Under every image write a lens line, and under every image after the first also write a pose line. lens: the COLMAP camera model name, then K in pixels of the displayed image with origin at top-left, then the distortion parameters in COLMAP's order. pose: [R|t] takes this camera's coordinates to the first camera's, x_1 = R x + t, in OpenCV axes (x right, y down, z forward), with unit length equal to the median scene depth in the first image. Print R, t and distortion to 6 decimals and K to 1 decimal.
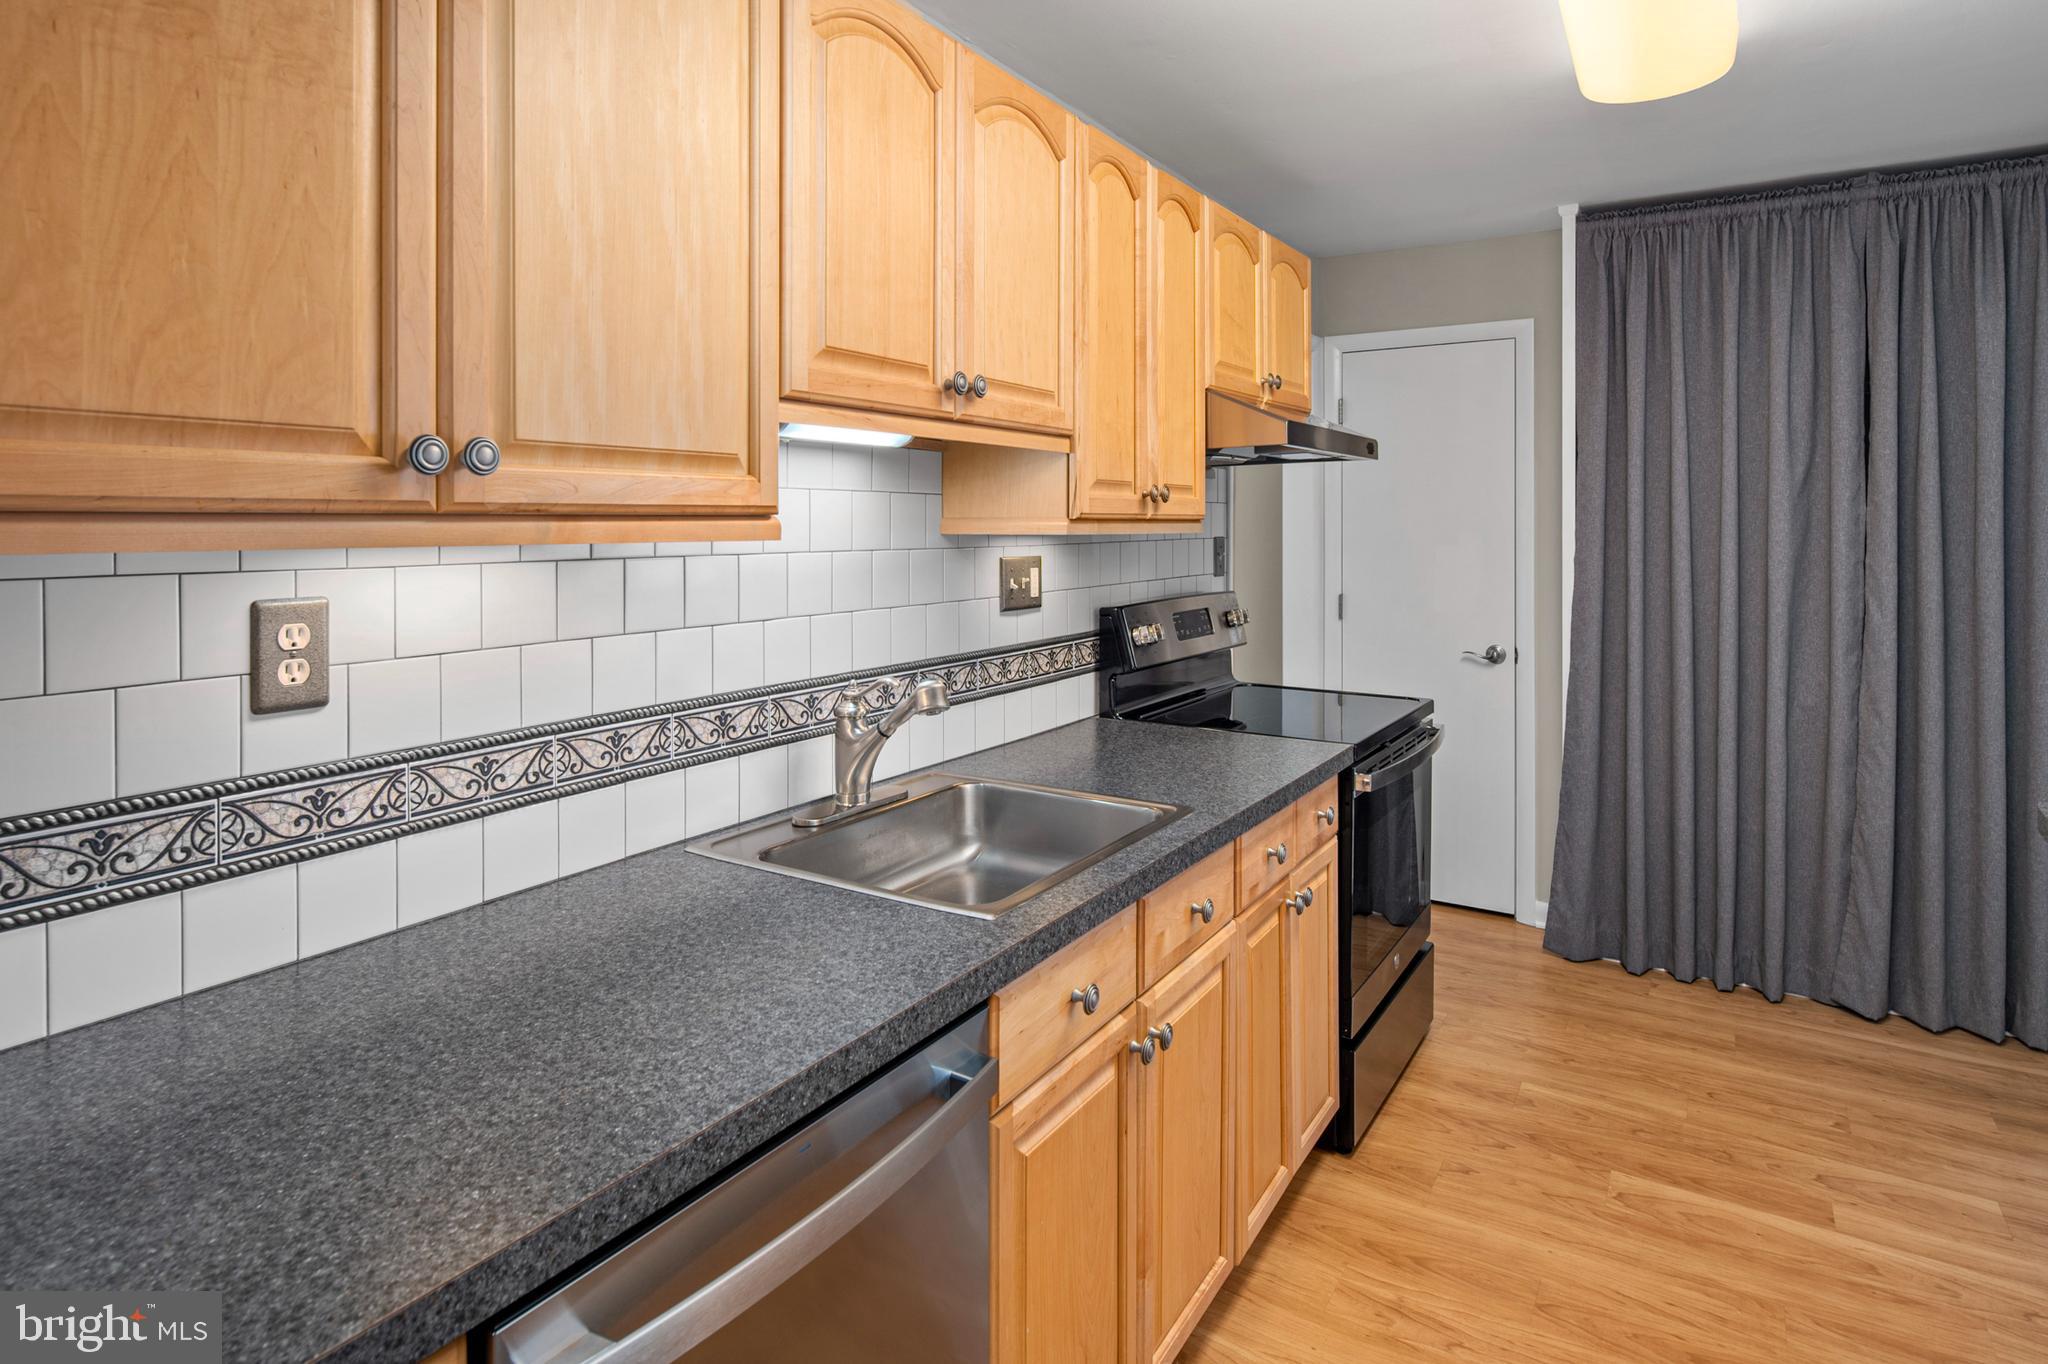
lens RADIAL K [[1105.8, 0, 1018.7], [0, 1105.8, 526.1], [0, 0, 1]] dist [-0.005628, -0.002891]
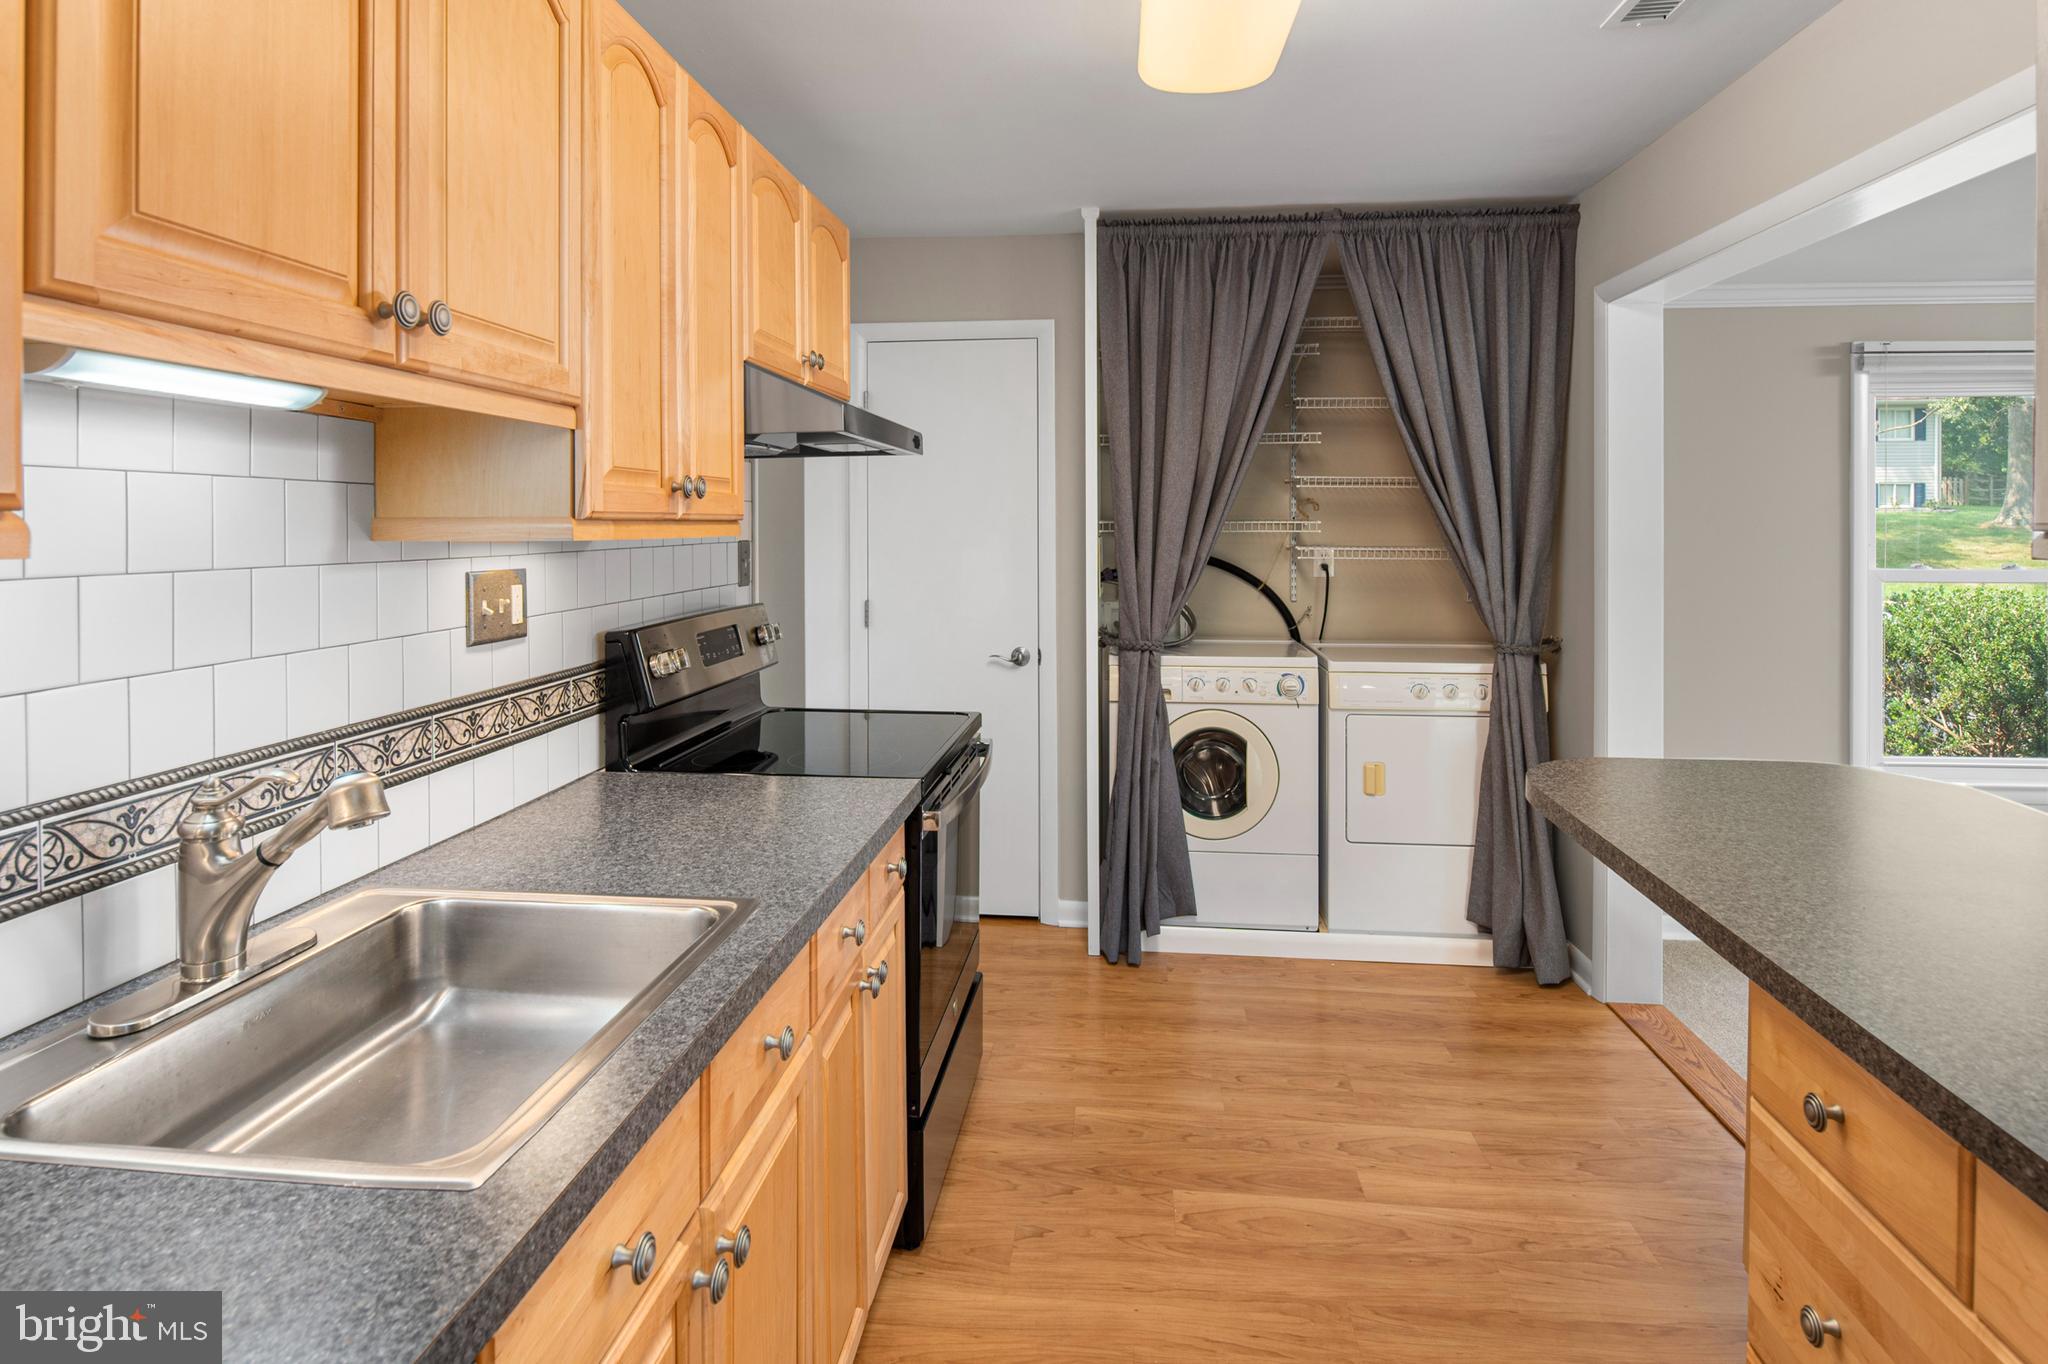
lens RADIAL K [[1105.8, 0, 1018.7], [0, 1105.8, 526.1], [0, 0, 1]] dist [-0.005628, -0.002891]
pose [[0.896339, -0.003142, 0.443358, -0.013169], [0.003574, 0.999994, -0.000139, -0.000645], [-0.443355, 0.001709, 0.896344, 0.187004]]
